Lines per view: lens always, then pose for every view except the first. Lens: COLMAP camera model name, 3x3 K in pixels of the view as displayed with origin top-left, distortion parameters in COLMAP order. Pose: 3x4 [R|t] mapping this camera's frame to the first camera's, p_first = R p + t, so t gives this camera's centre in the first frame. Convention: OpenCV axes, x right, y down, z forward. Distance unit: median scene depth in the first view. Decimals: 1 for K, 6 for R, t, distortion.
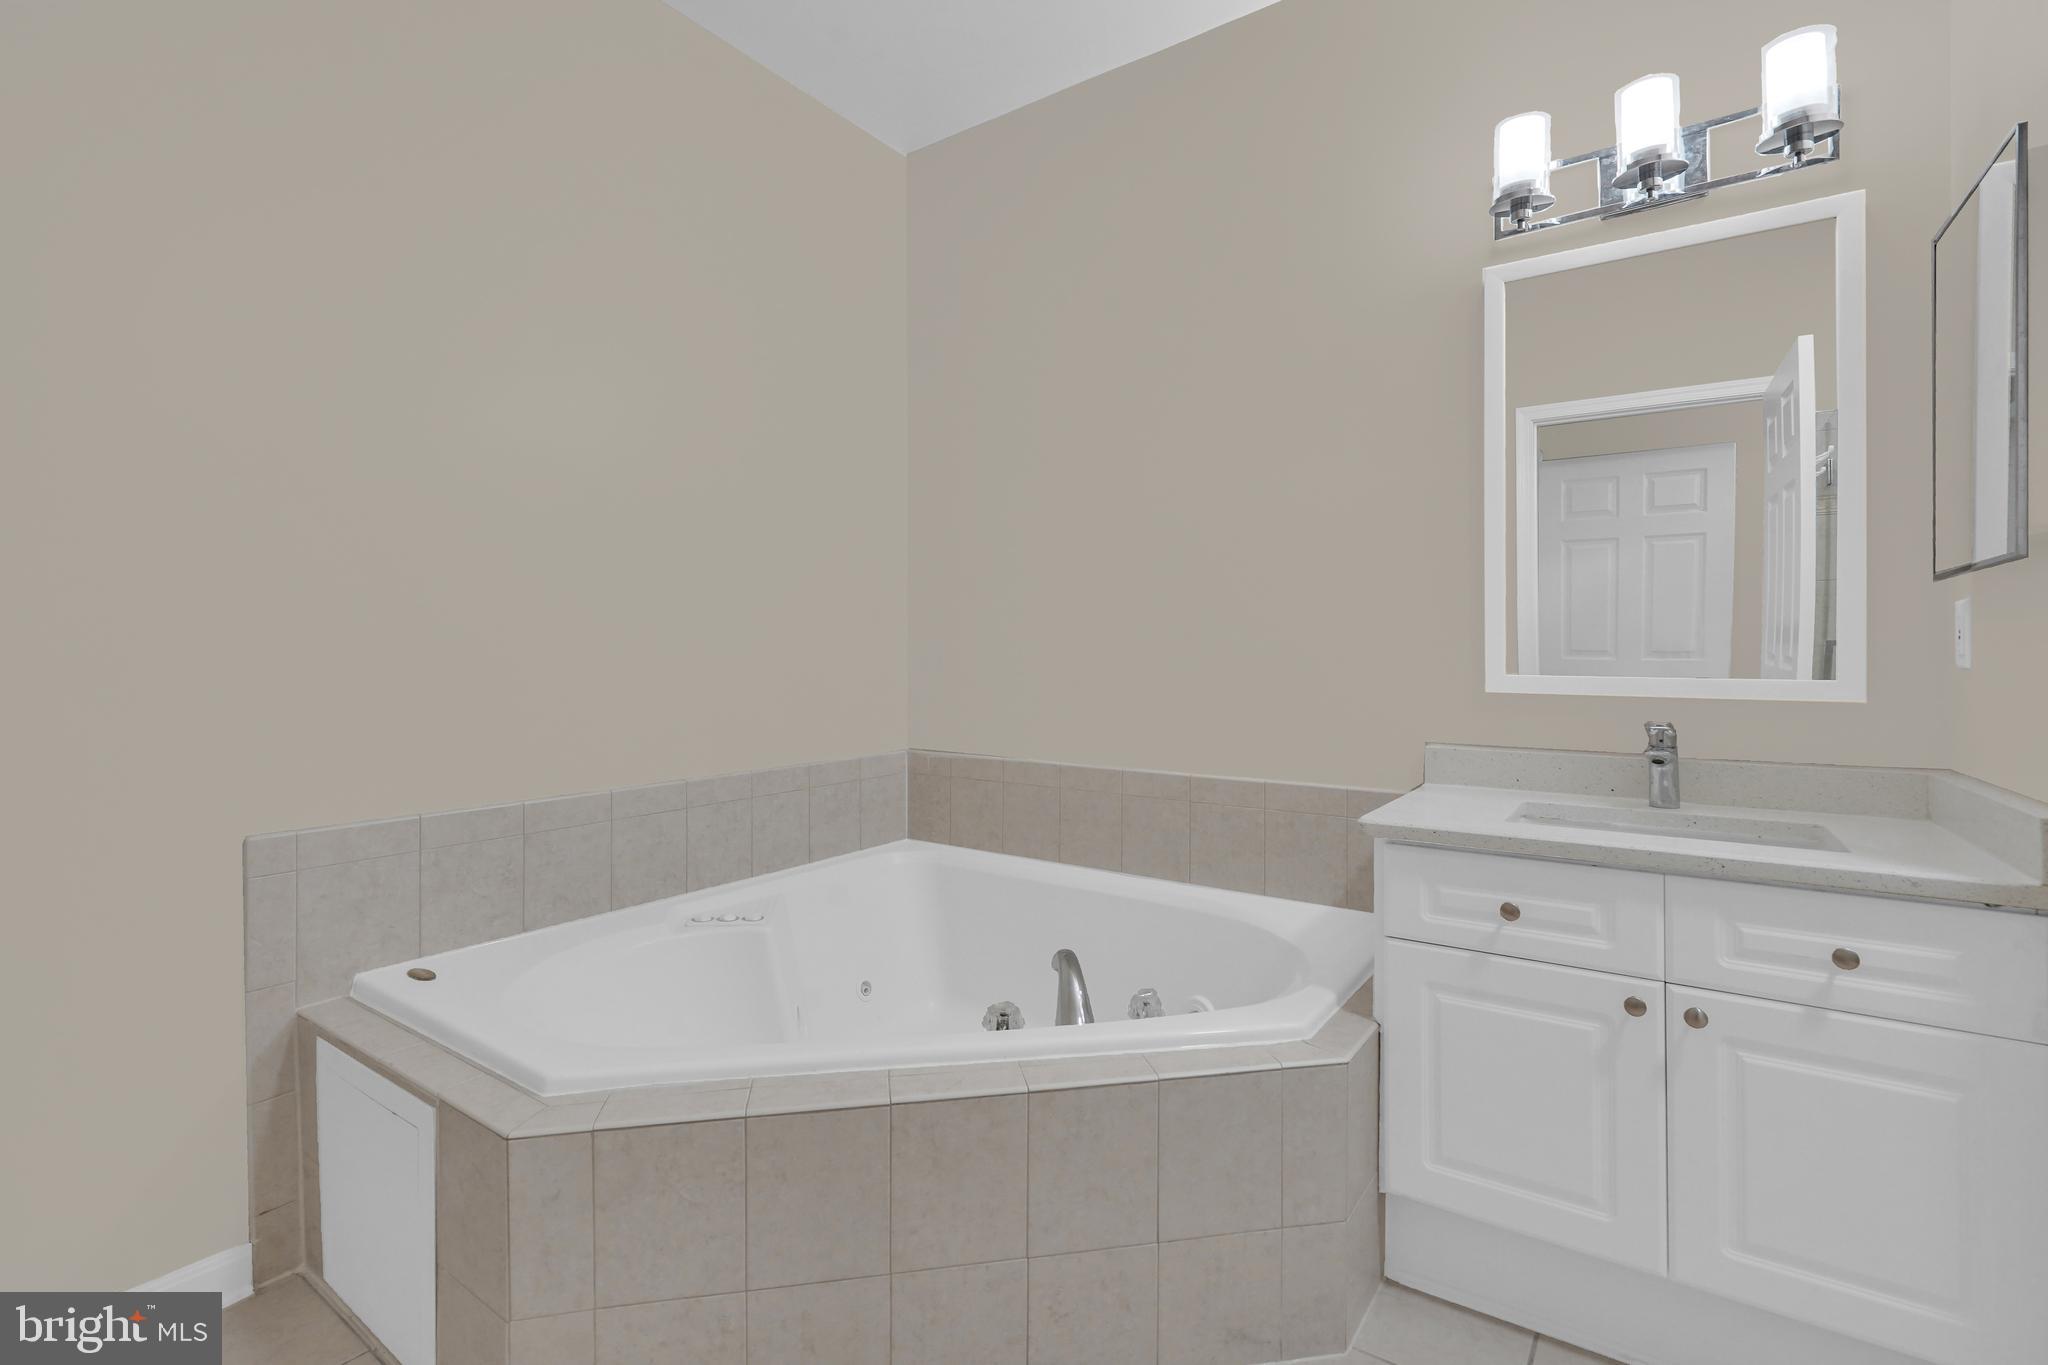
lens RADIAL K [[950.8, 0, 1022.0], [0, 950.8, 681.0], [0, 0, 1]] dist [-0.000519, -0.000125]
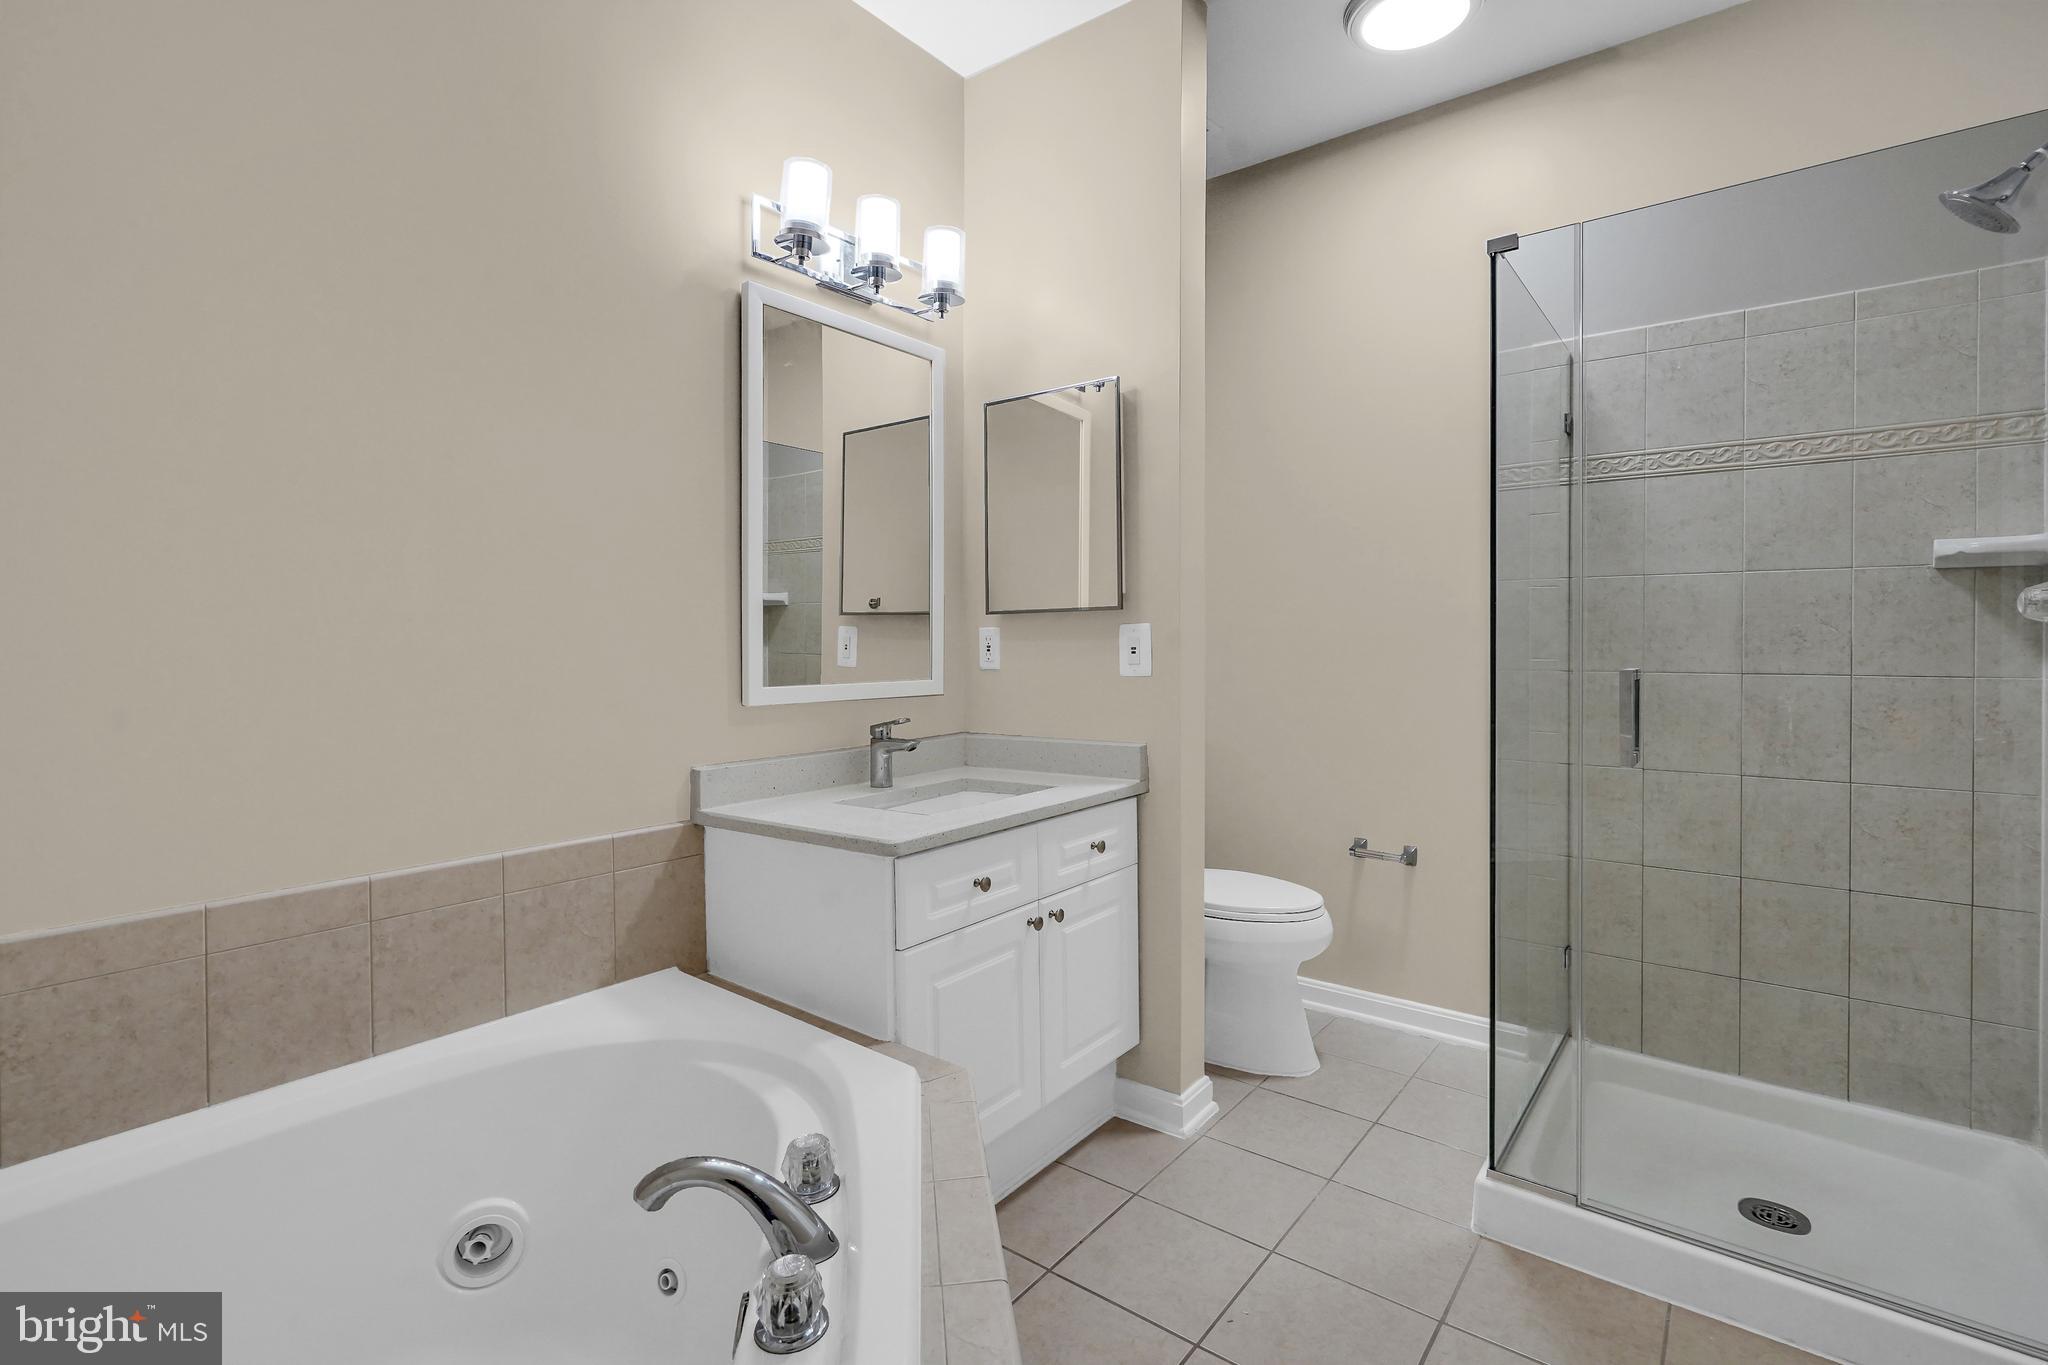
lens RADIAL K [[950.8, 0, 1022.0], [0, 950.8, 681.0], [0, 0, 1]] dist [-0.000519, -0.000125]
pose [[0.053276, -0.040694, 0.997750, -0.630419], [0.042965, 0.998337, 0.038424, -0.052960], [-0.997655, 0.040821, 0.054935, 0.831695]]
